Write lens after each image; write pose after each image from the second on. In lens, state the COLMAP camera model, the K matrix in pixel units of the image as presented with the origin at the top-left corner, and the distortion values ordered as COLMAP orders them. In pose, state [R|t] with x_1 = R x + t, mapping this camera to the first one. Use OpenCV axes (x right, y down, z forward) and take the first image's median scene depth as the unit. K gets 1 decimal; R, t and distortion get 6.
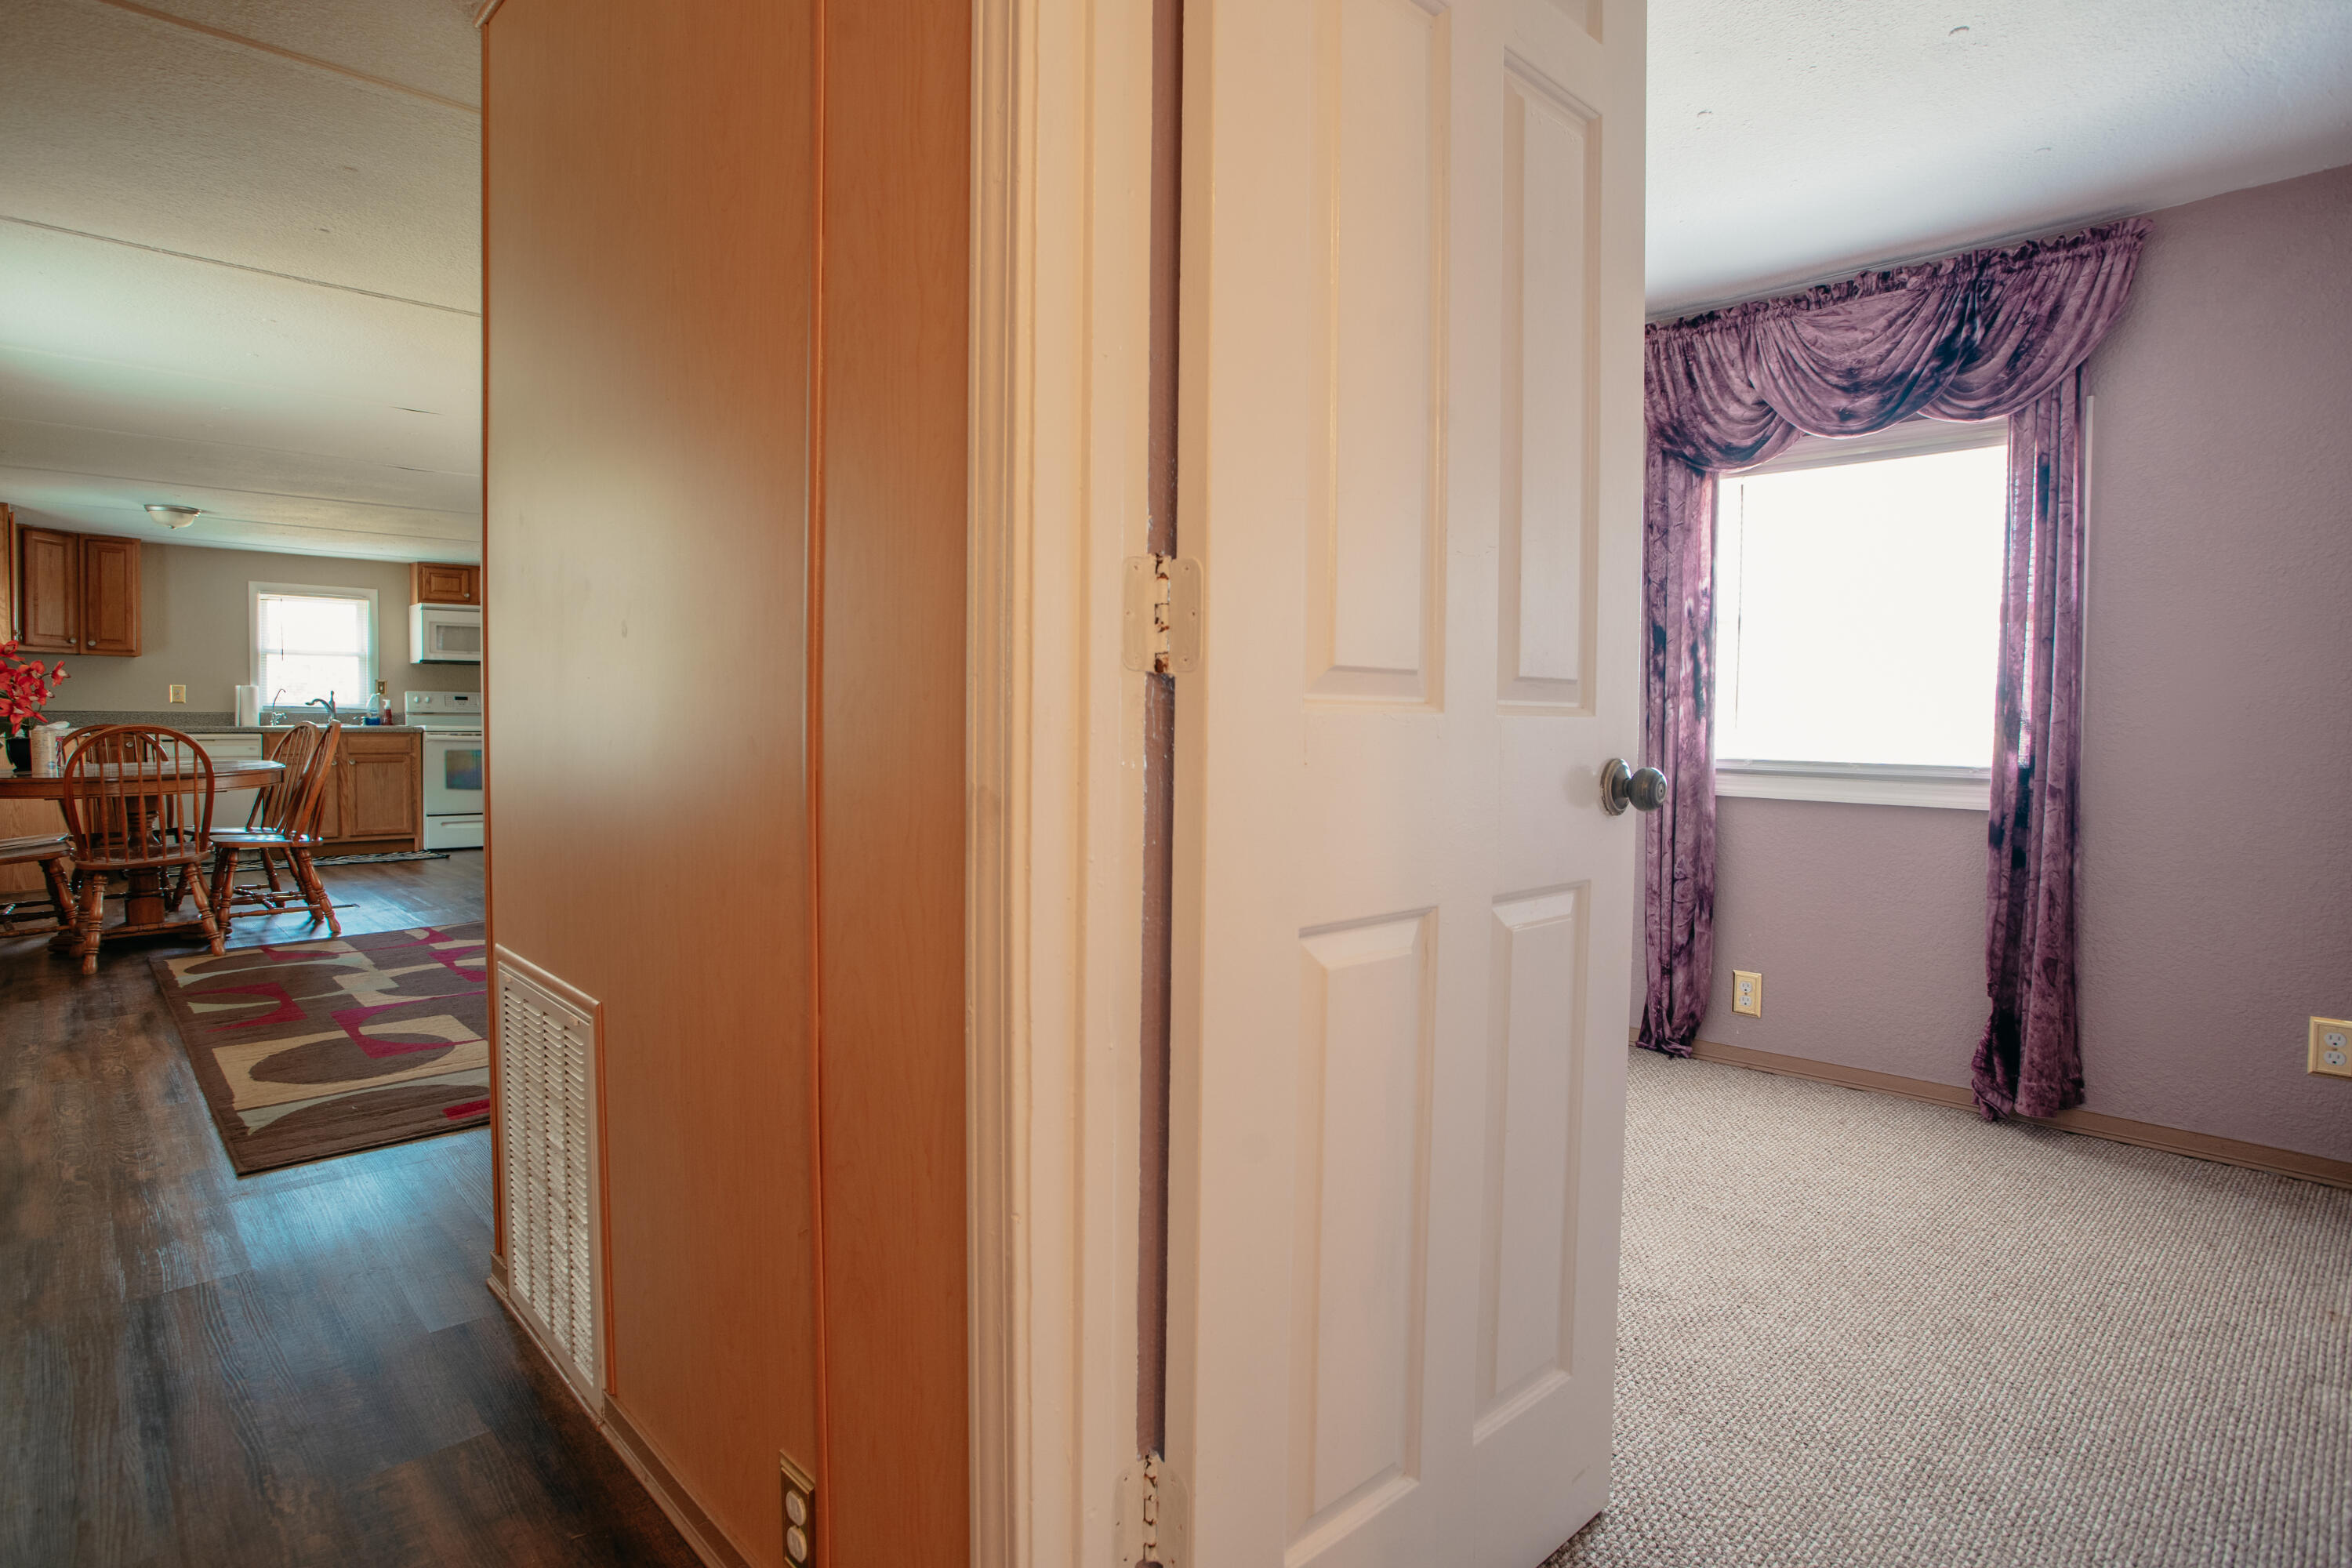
lens RADIAL K [[1199.0, 0, 1173.7], [0, 1199.0, 777.1], [0, 0, 1]] dist [-0.036170, -0.000558]
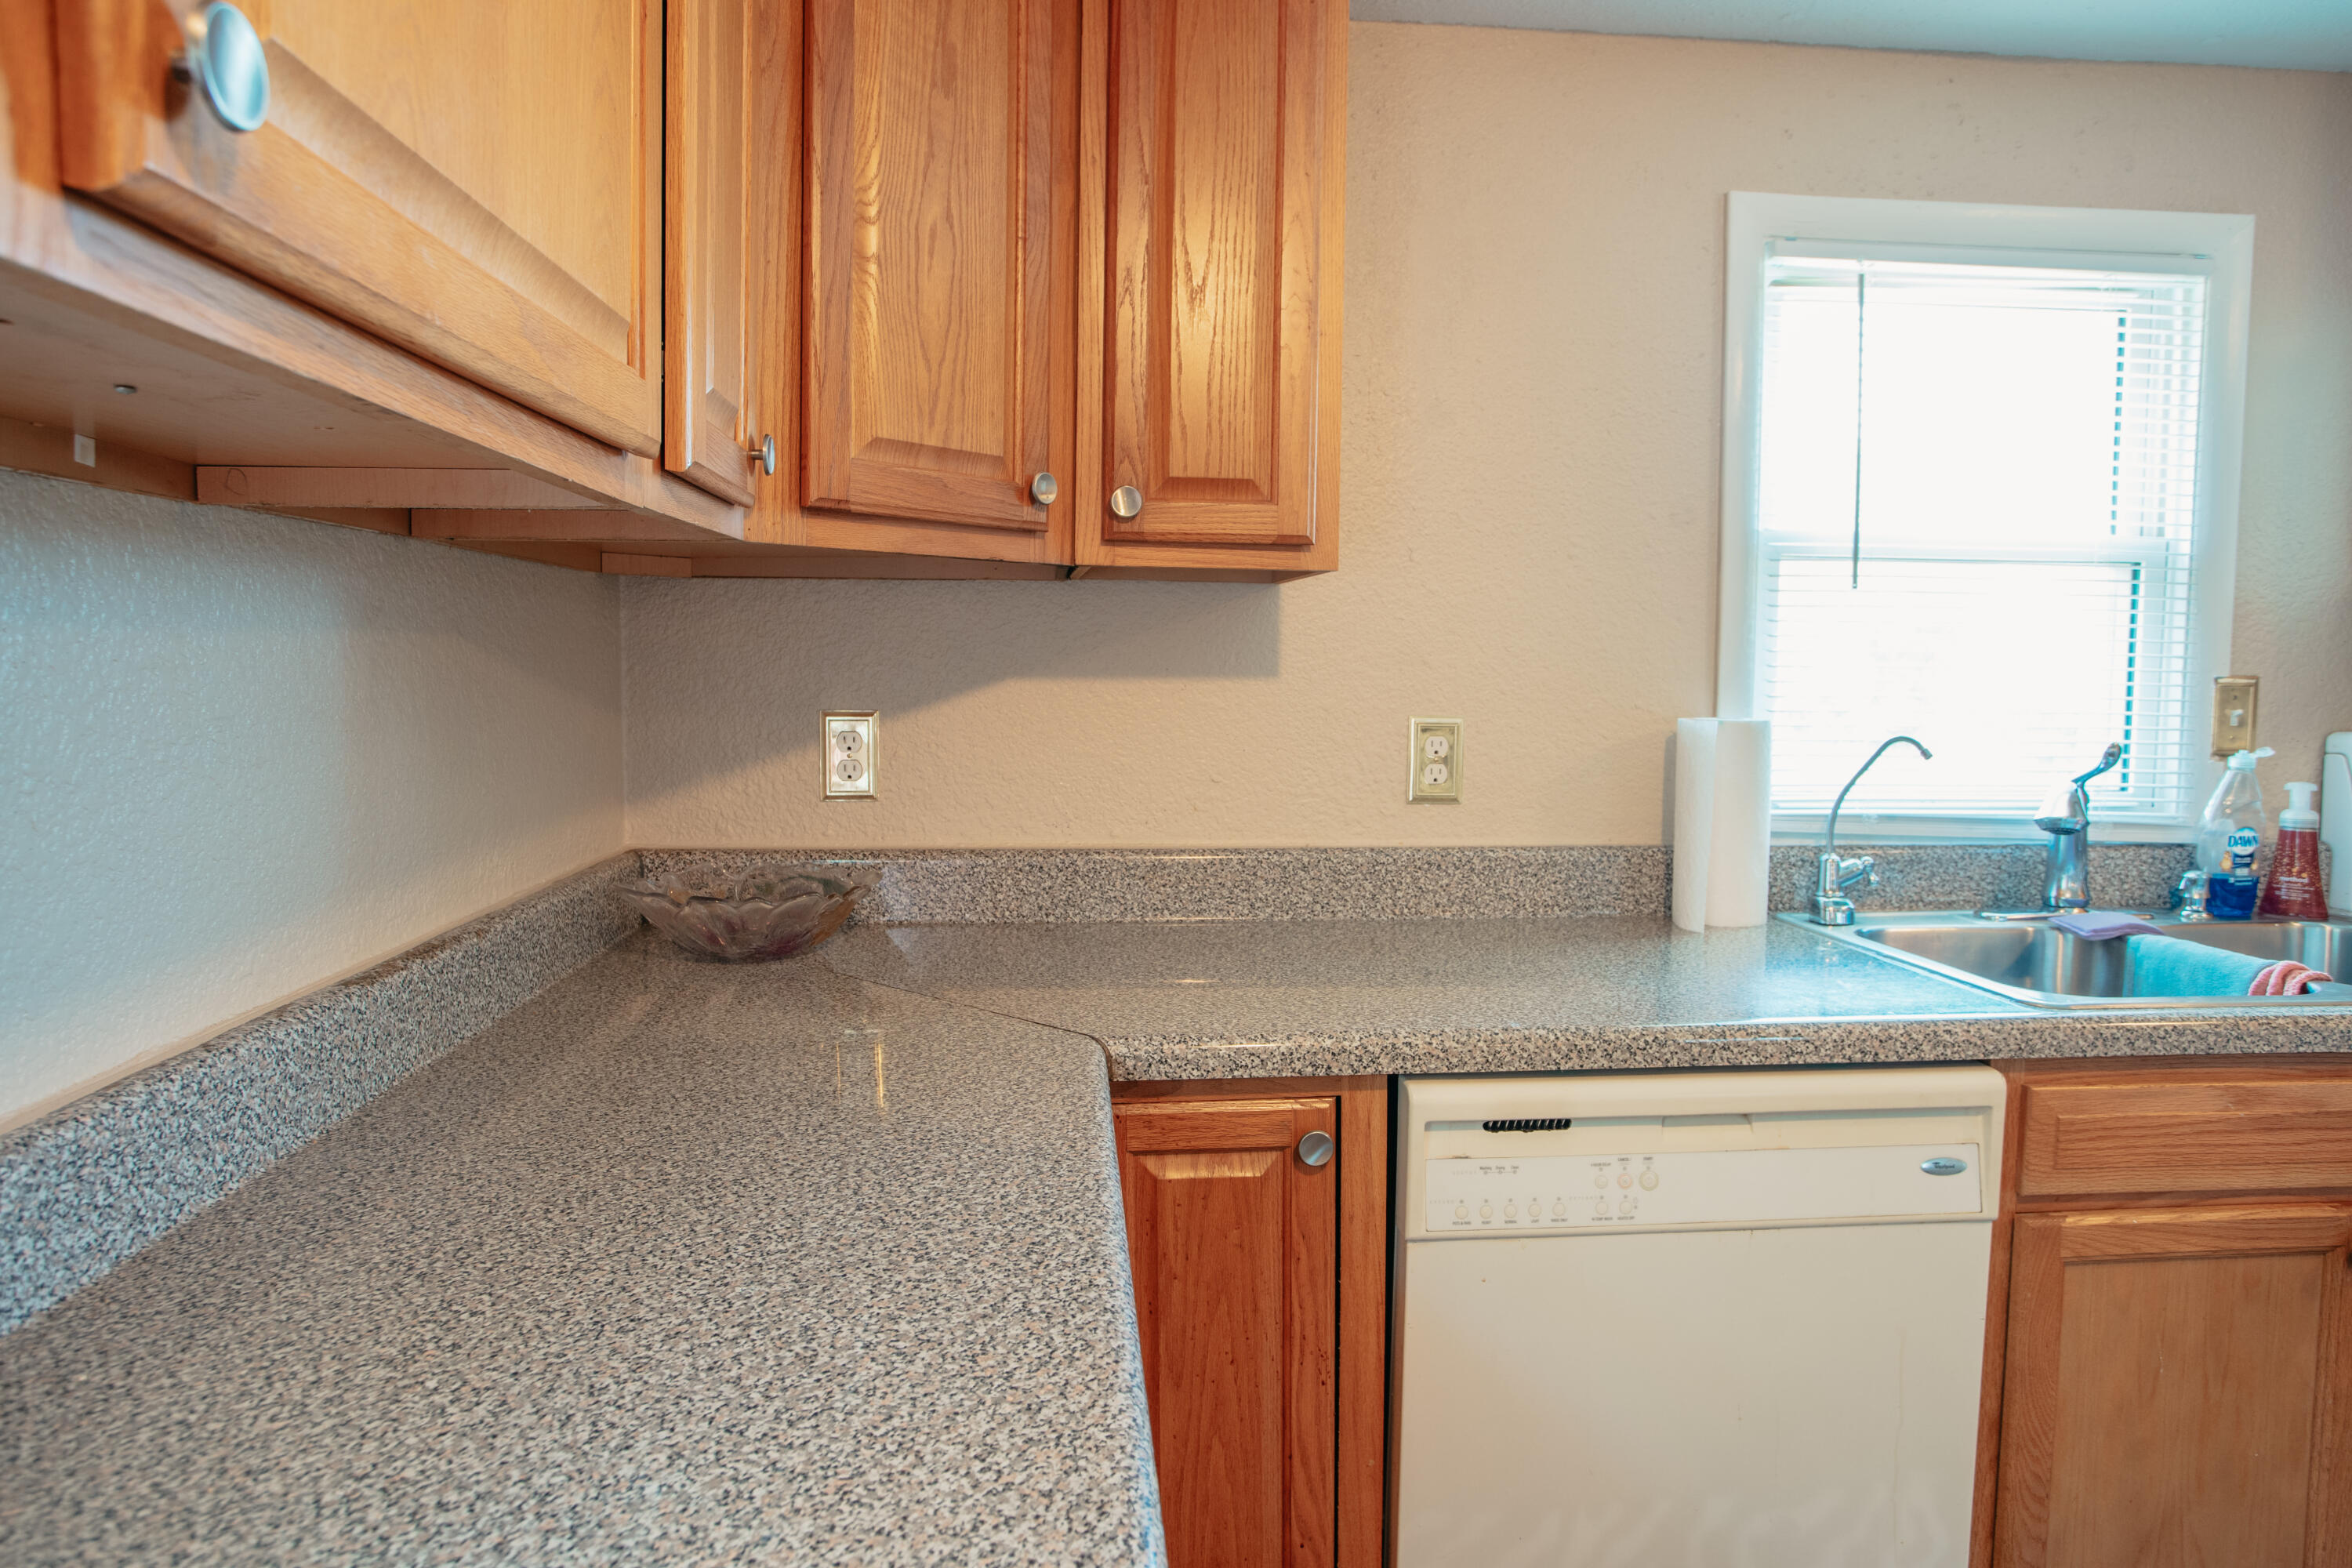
lens RADIAL K [[1344.7, 0, 1178.2], [0, 1344.7, 770.3], [0, 0, 1]] dist [-0.001889, -0.000066]
pose [[0.785305, 0.043011, -0.617613, -0.695027], [-0.024059, 0.998950, 0.038976, -0.074013], [0.618641, -0.015749, 0.785516, 0.736768]]
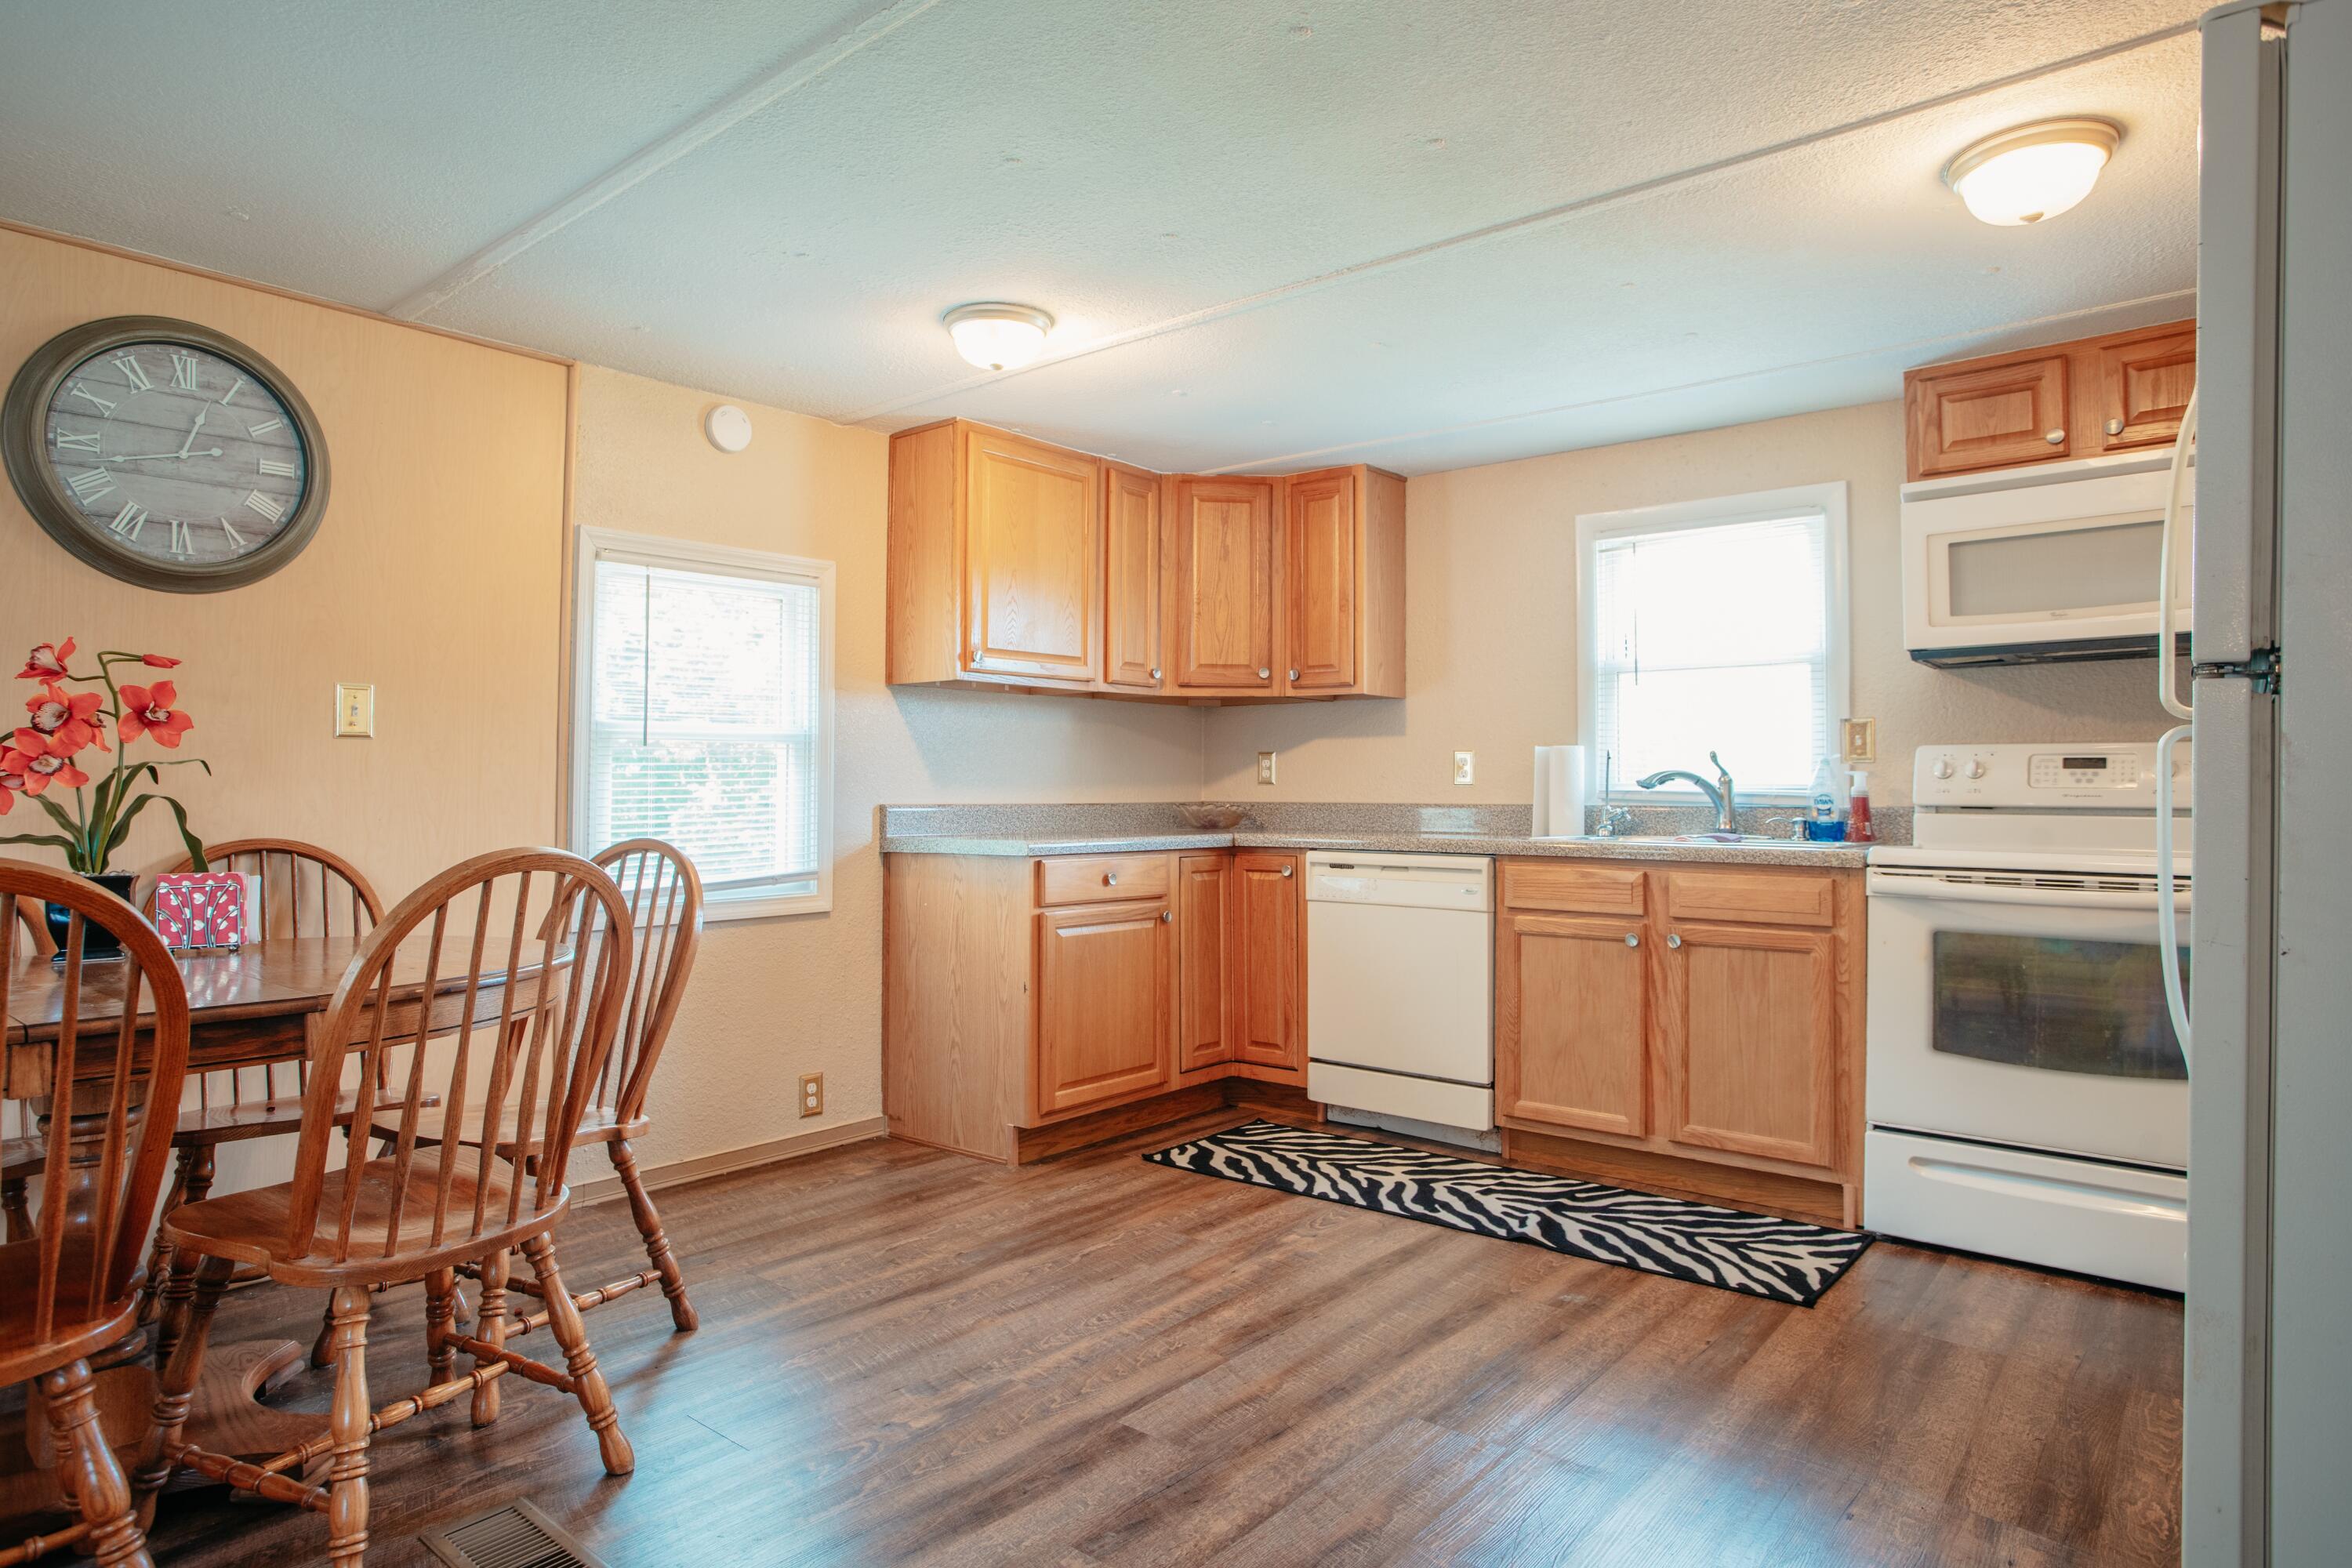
lens RADIAL K [[1344.7, 0, 1175.5], [0, 1344.7, 766.7], [0, 0, 1]] dist [-0.001889, -0.000066]
pose [[0.115318, -0.031267, -0.992836, -0.286831], [-0.042772, 0.998421, -0.036411, -0.044196], [0.992407, 0.046665, 0.113799, 0.766513]]
